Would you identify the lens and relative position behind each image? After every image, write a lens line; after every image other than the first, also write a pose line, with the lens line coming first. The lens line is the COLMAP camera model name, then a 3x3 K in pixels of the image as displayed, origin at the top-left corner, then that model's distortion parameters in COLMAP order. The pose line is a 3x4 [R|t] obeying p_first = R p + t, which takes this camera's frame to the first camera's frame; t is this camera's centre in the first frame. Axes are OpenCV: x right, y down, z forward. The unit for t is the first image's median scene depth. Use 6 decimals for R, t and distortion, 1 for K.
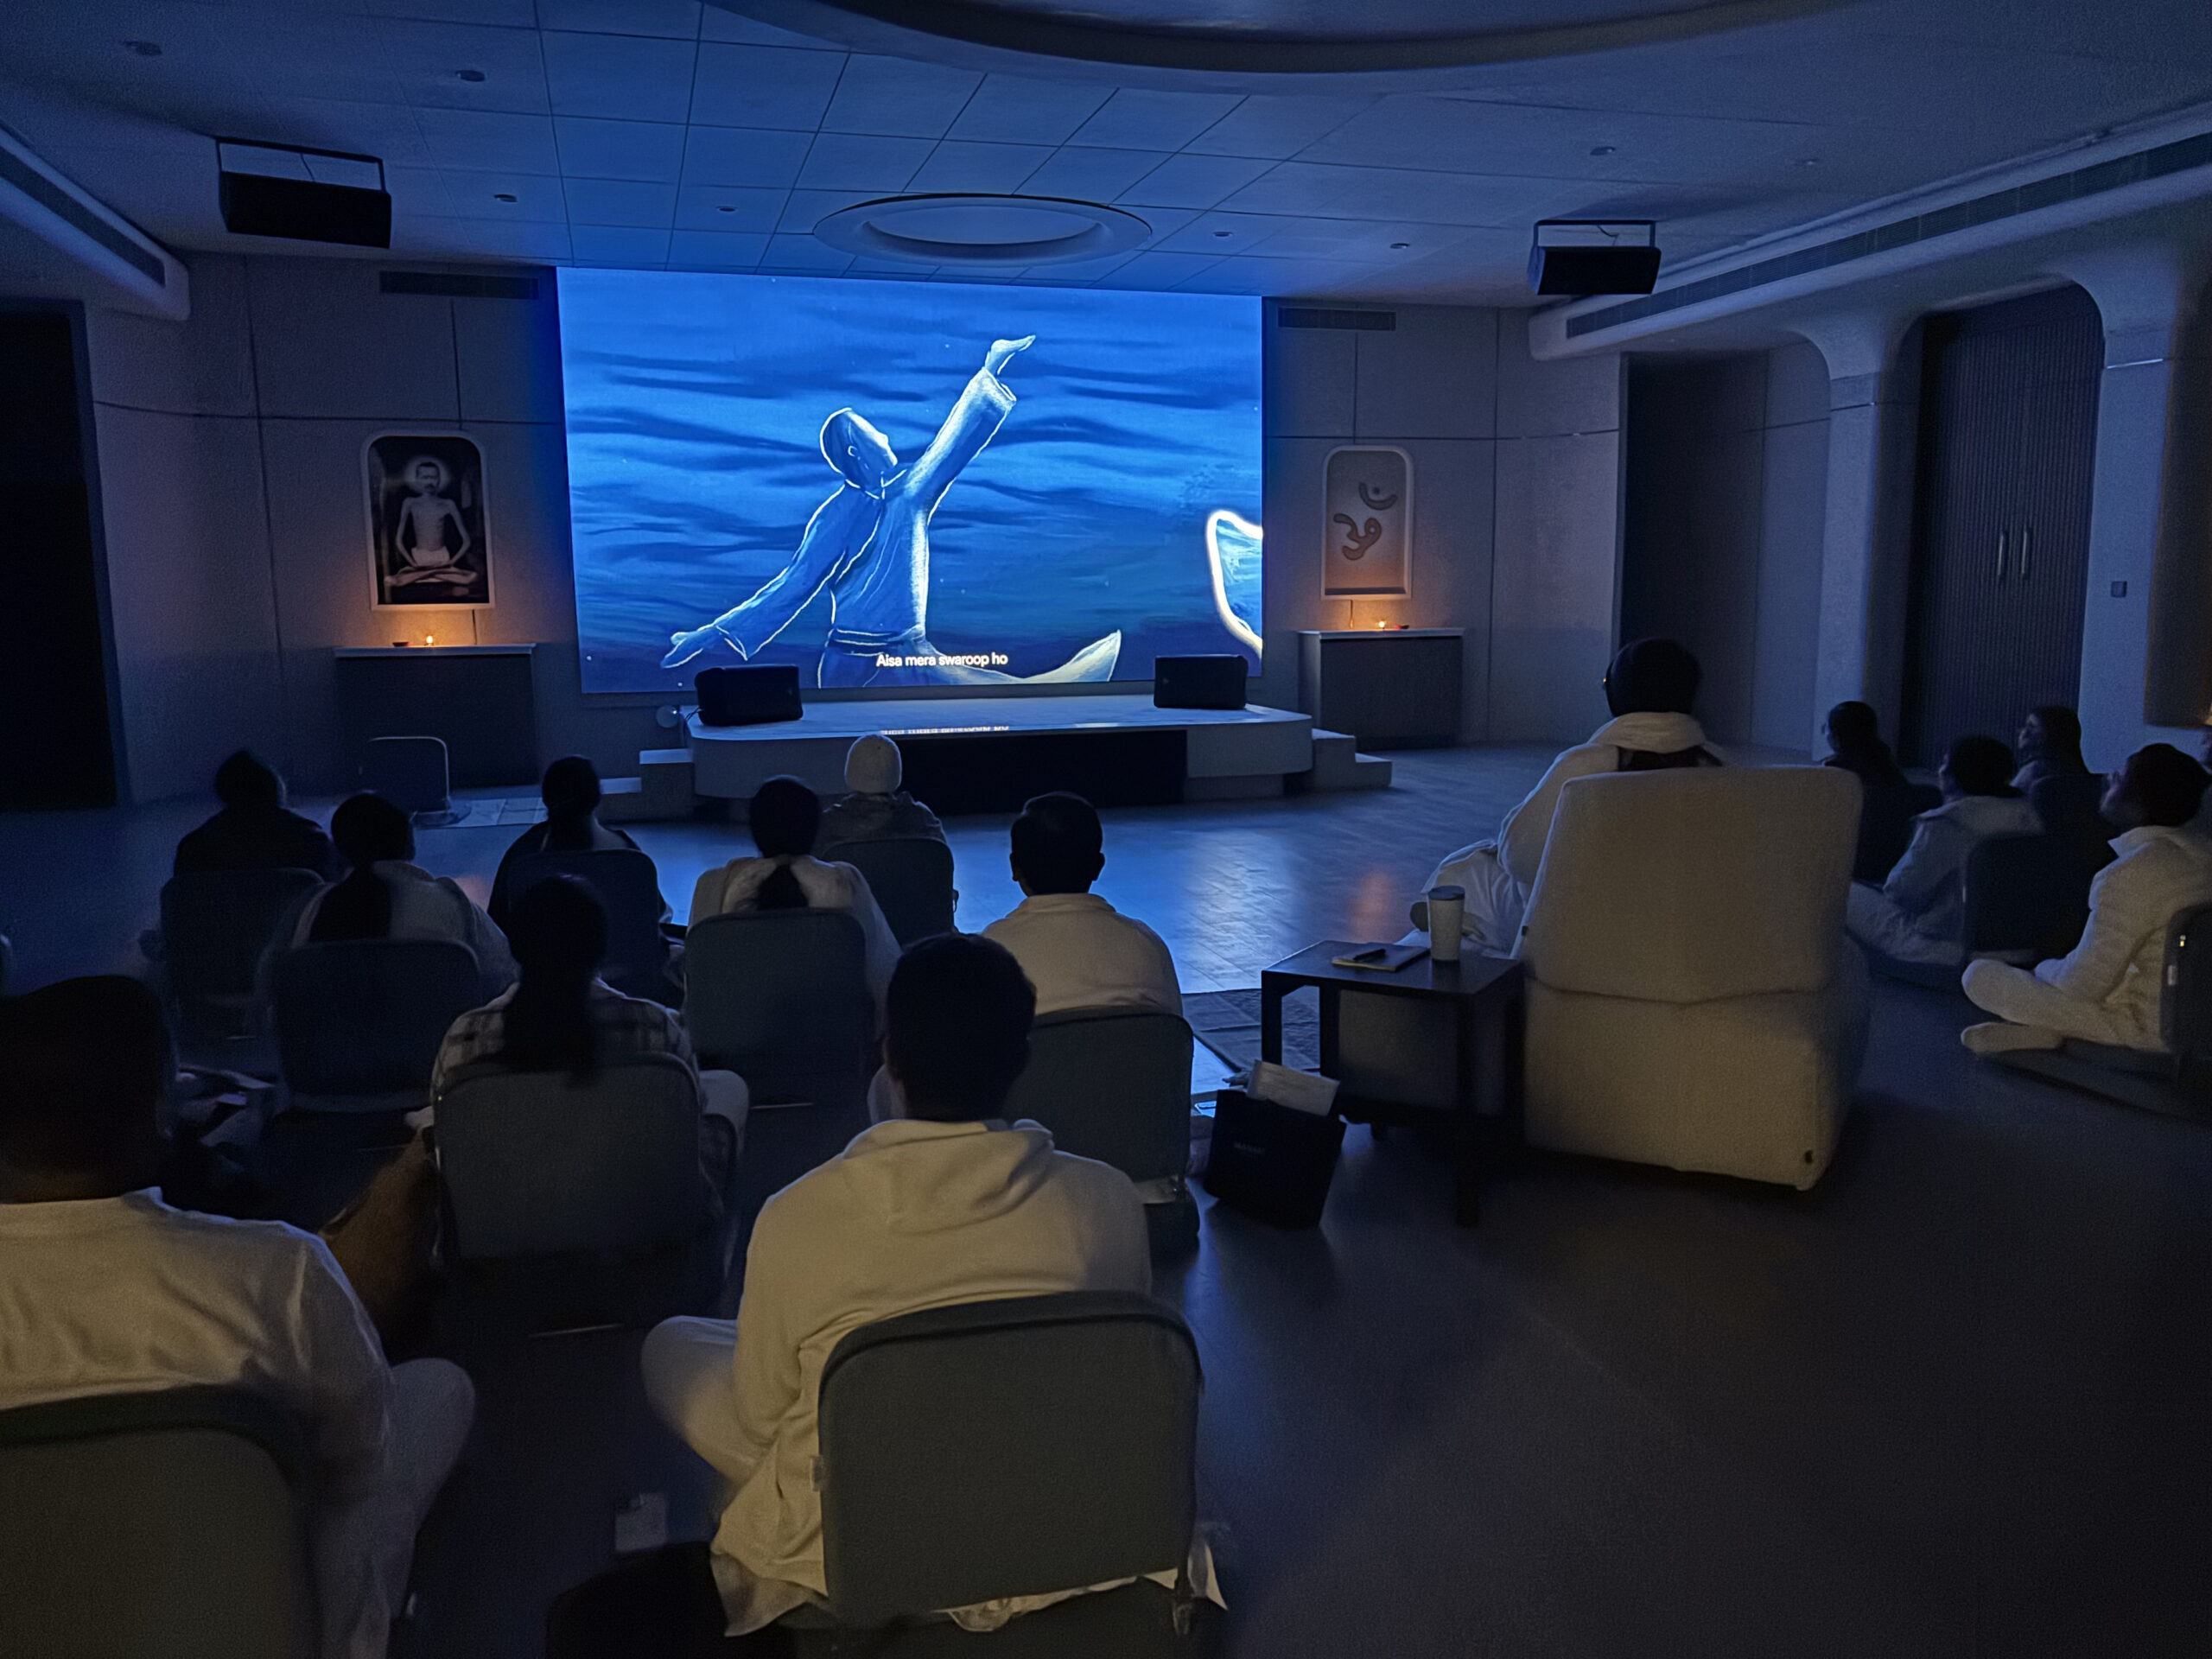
lens RADIAL K [[1712.2, 0, 1087.2], [0, 1712.2, 839.5], [0, 0, 1]] dist [0.043432, -0.044154]
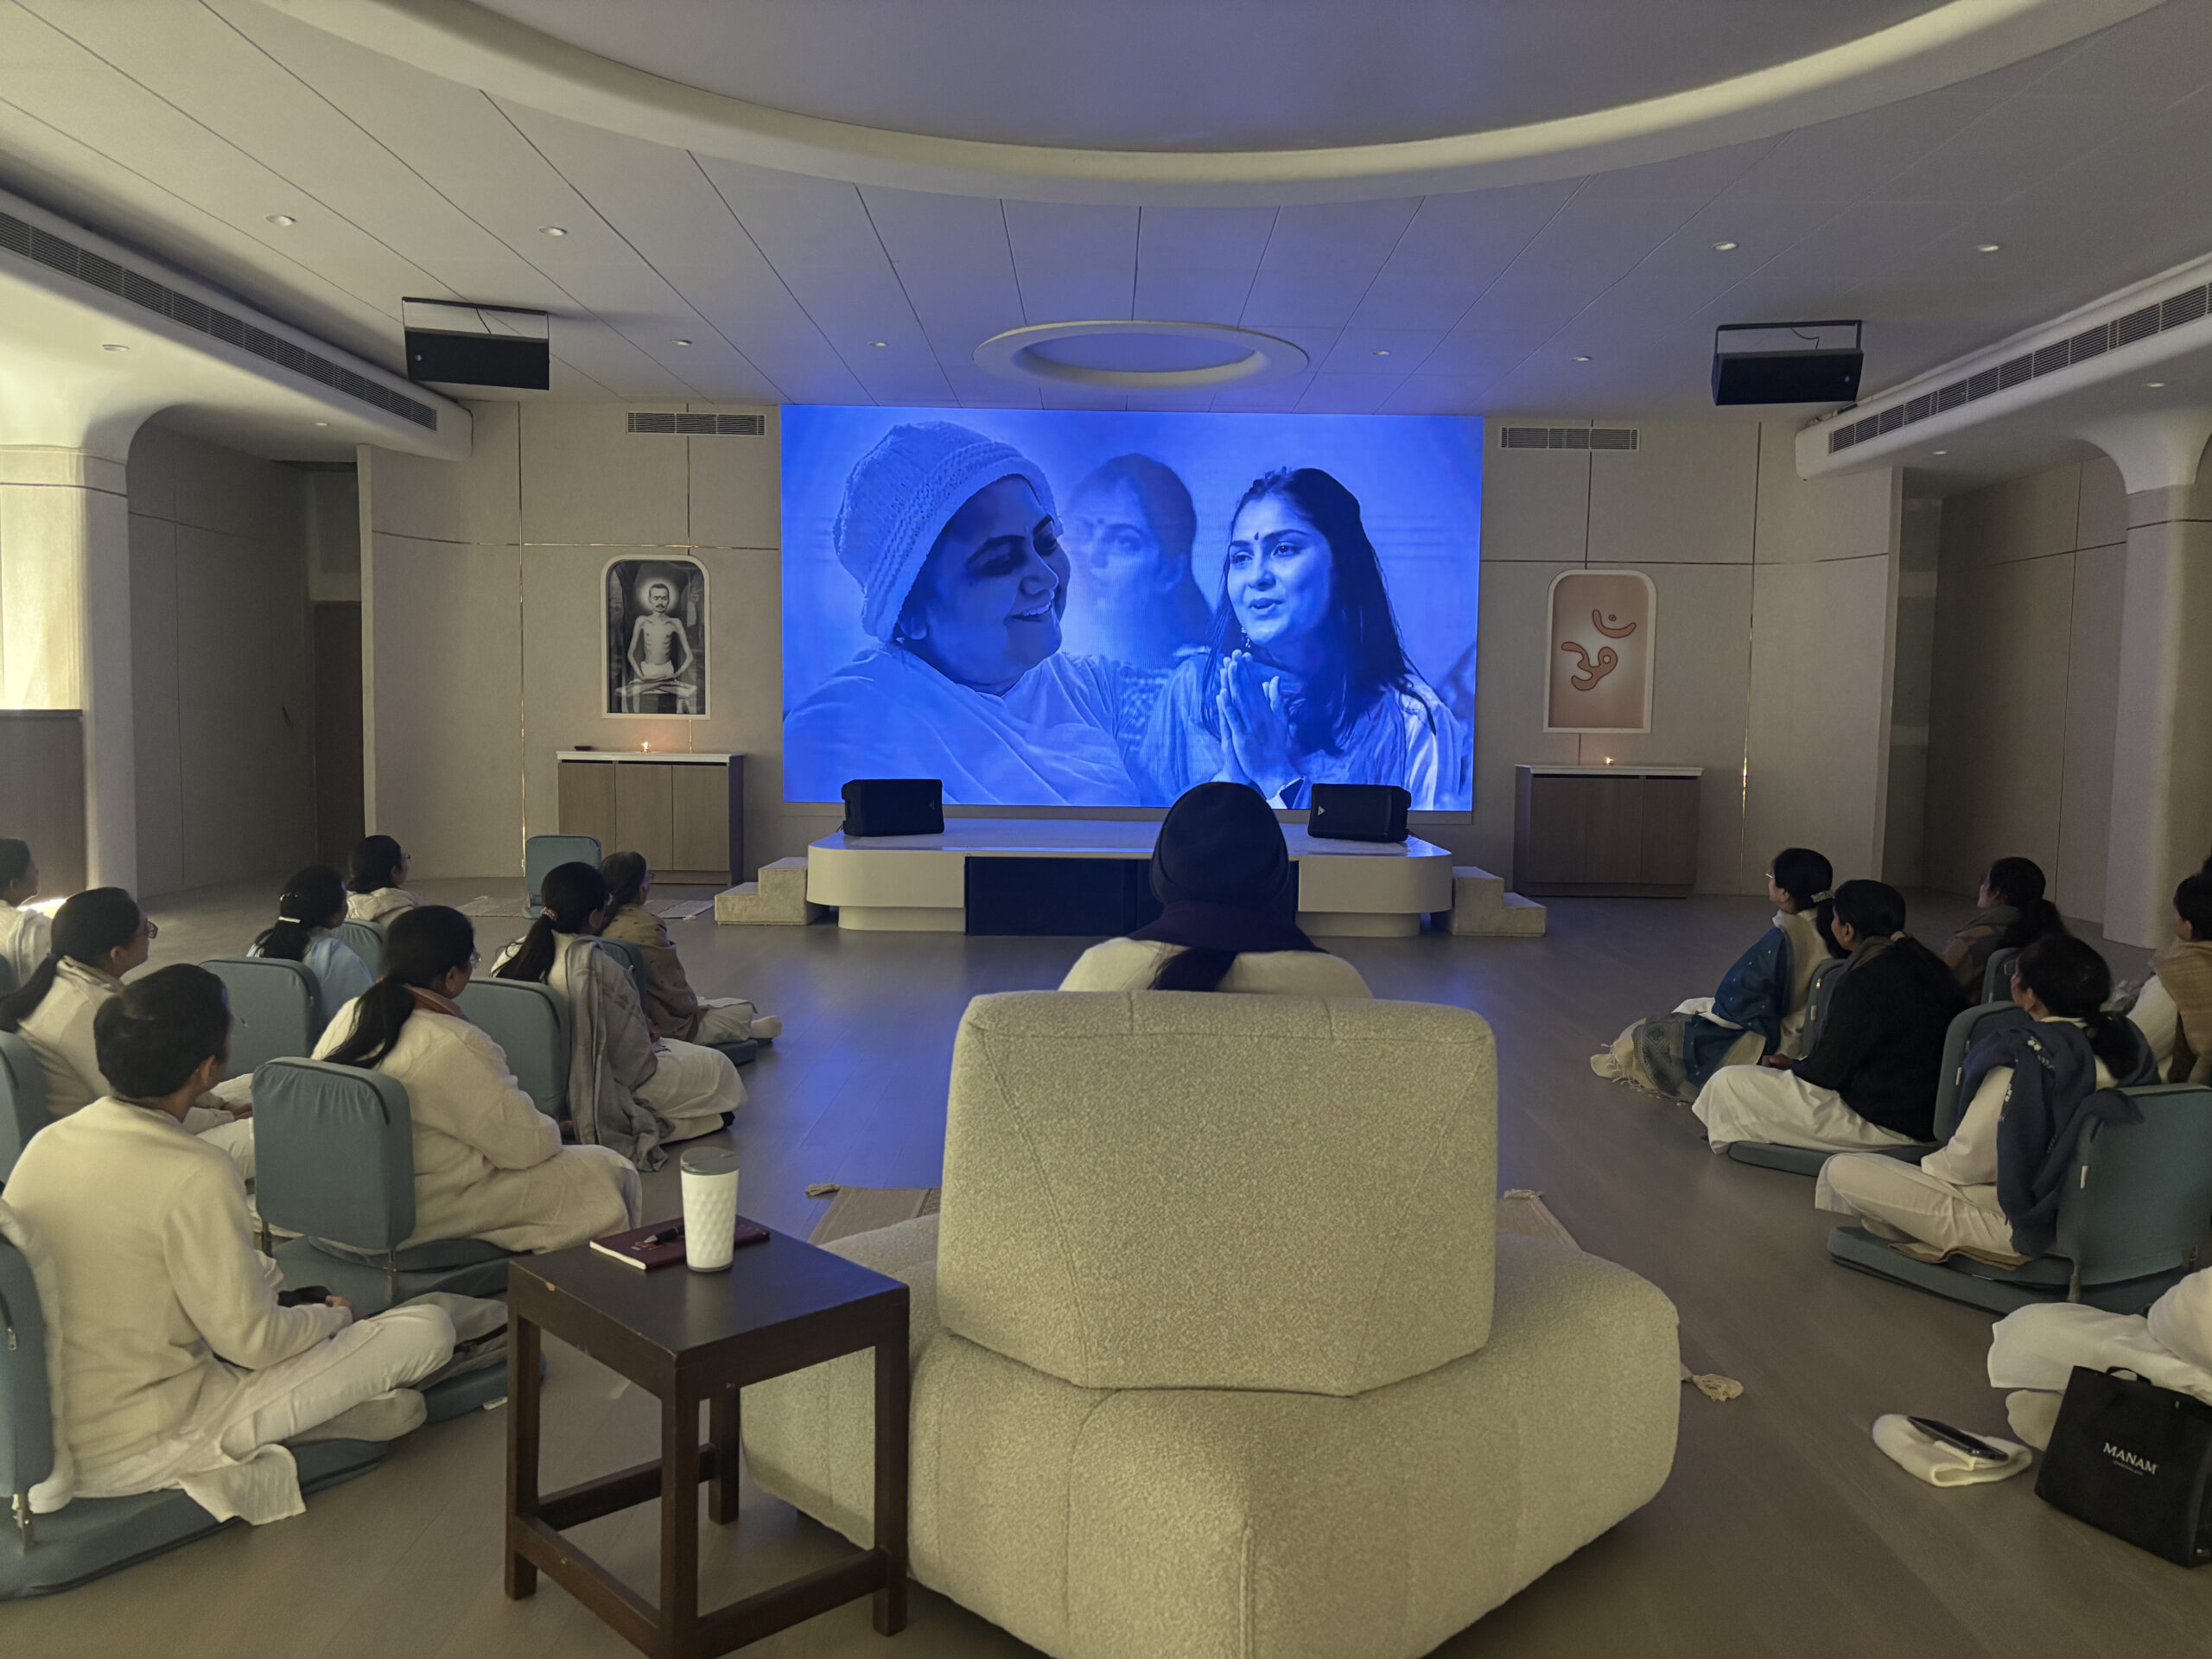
lens RADIAL K [[1712.2, 0, 1052.1], [0, 1712.2, 862.5], [0, 0, 1]] dist [0.043432, -0.044154]
pose [[0.959582, 0.049431, -0.277054, 0.163777], [-0.065635, 0.996614, -0.049516, -0.006184], [0.273668, 0.065699, 0.959578, 0.038894]]
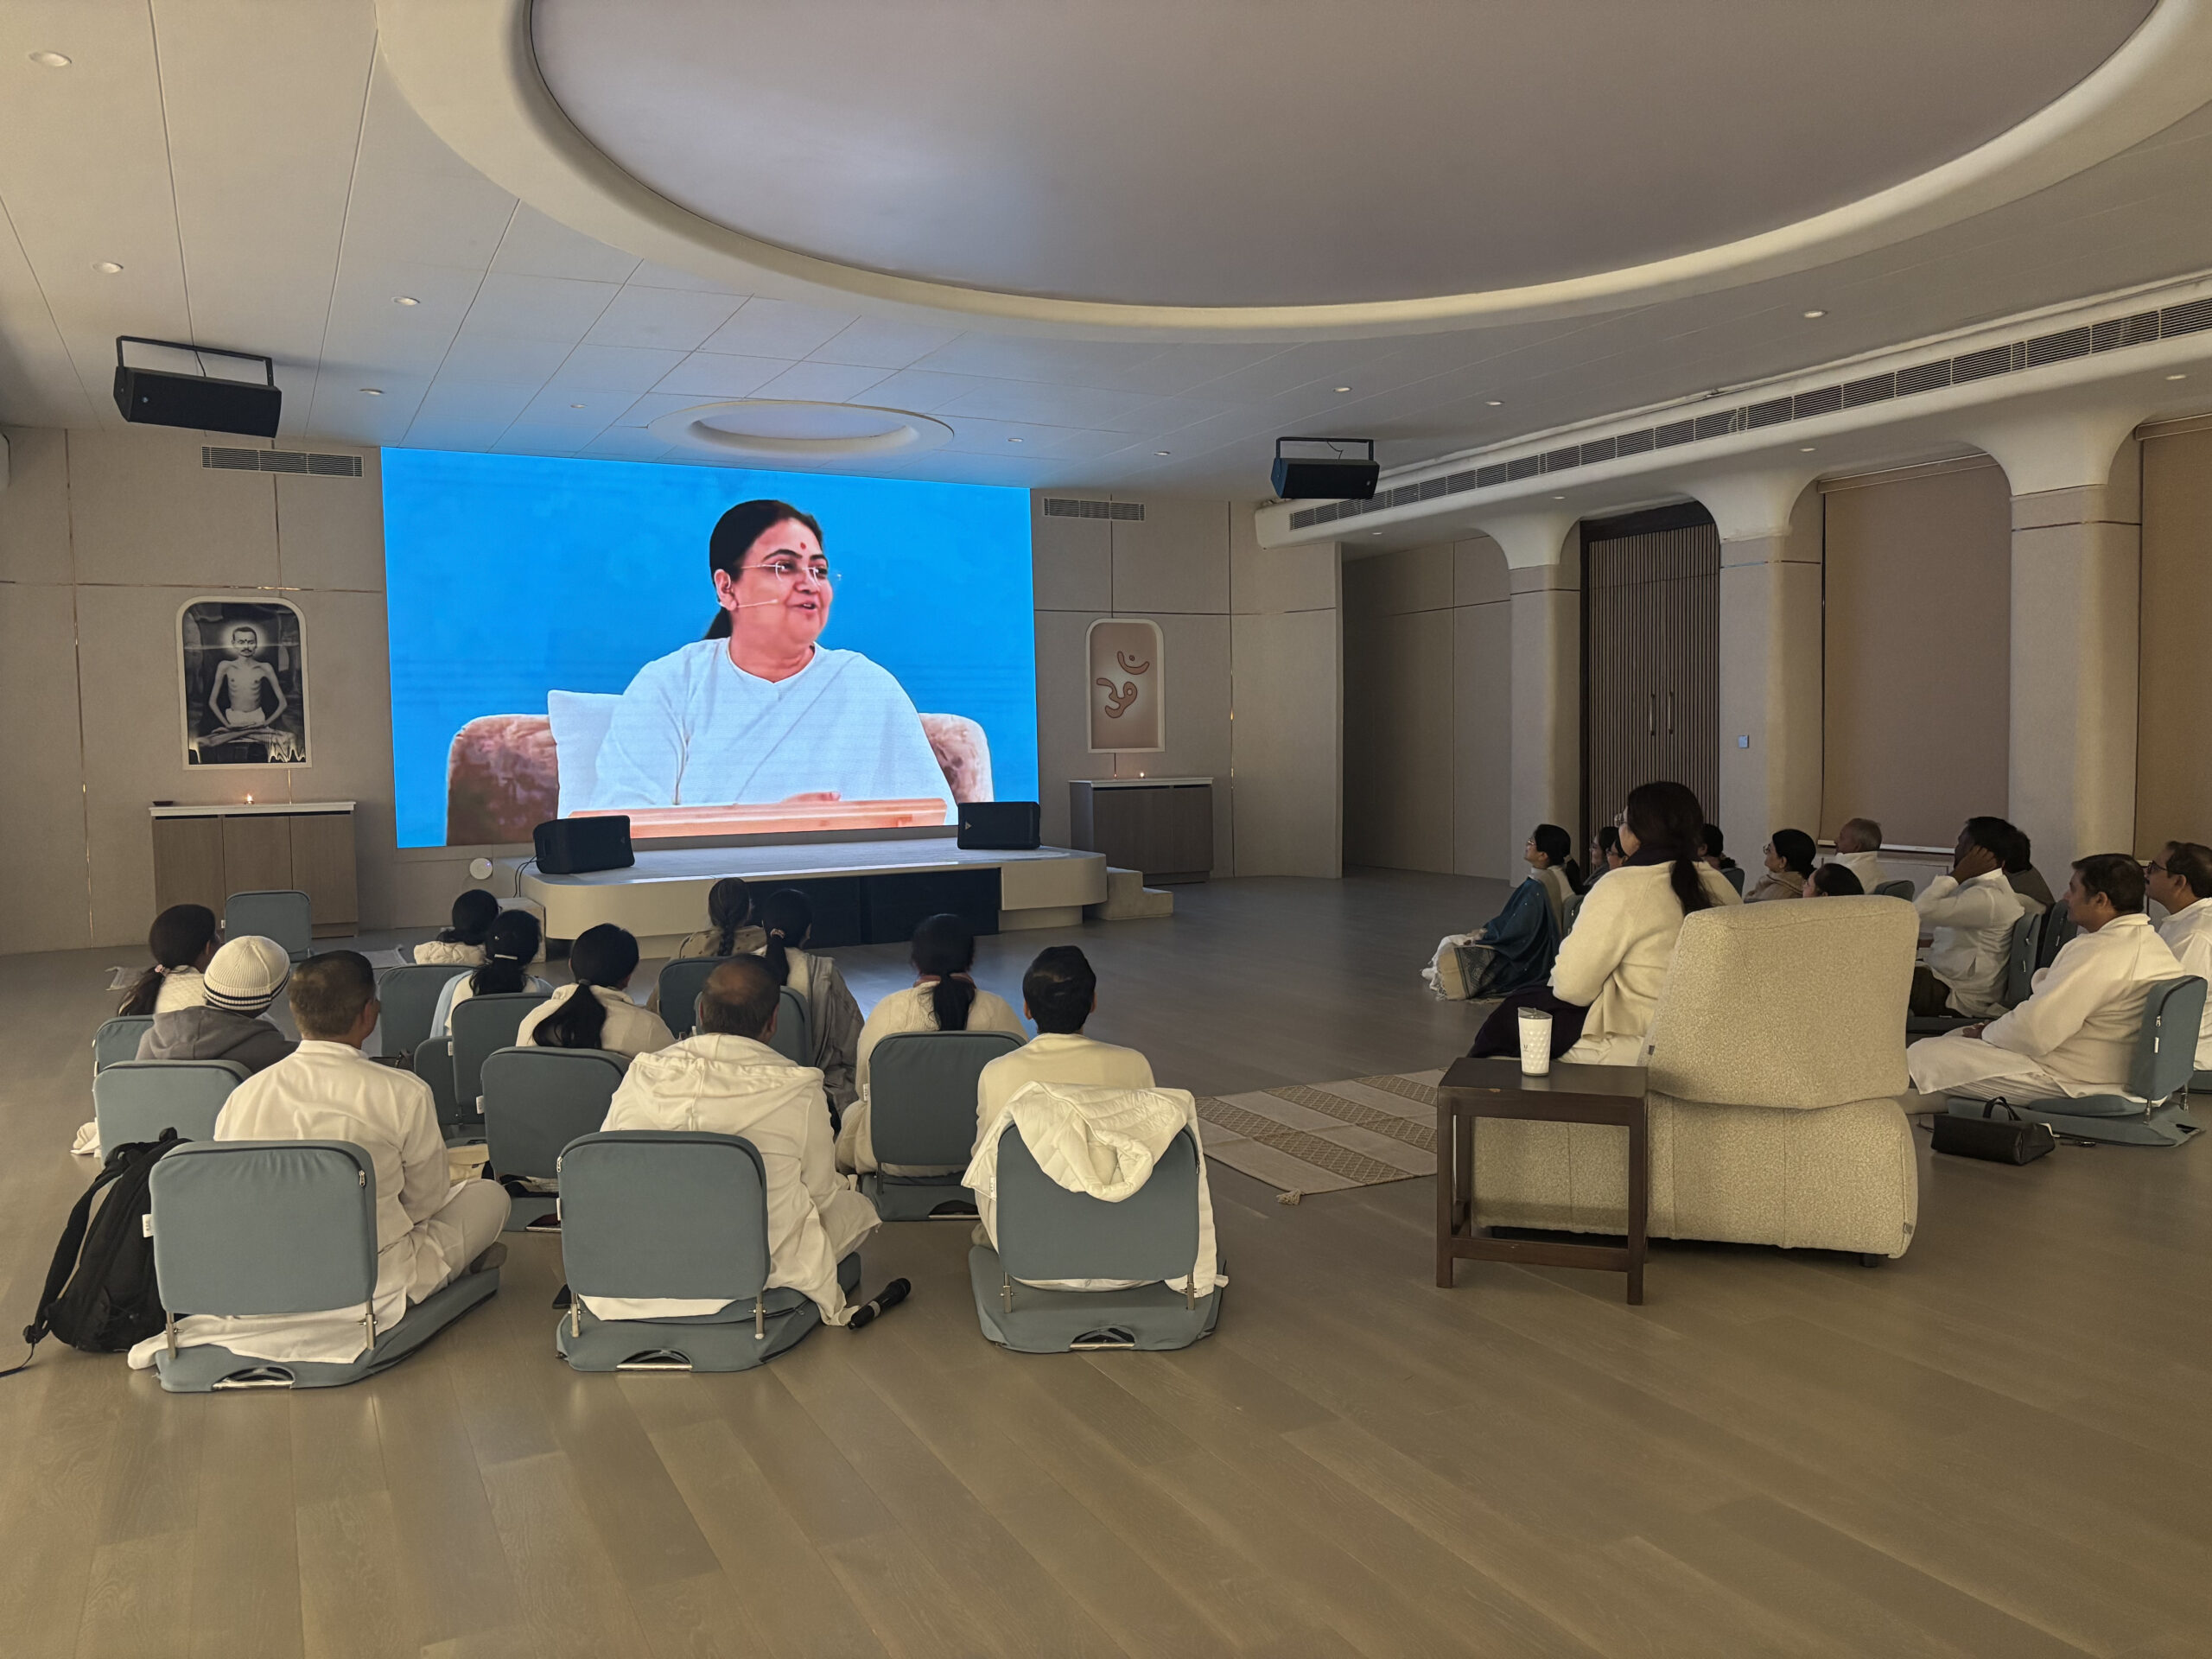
lens RADIAL K [[1712.2, 0, 1098.7], [0, 1712.2, 832.7], [0, 0, 1]] dist [0.043432, -0.044154]
pose [[0.982011, -0.014960, 0.188230, -0.076423], [0.032601, 0.995320, -0.090973, 0.014506], [-0.185988, 0.095473, 0.977903, -0.095706]]
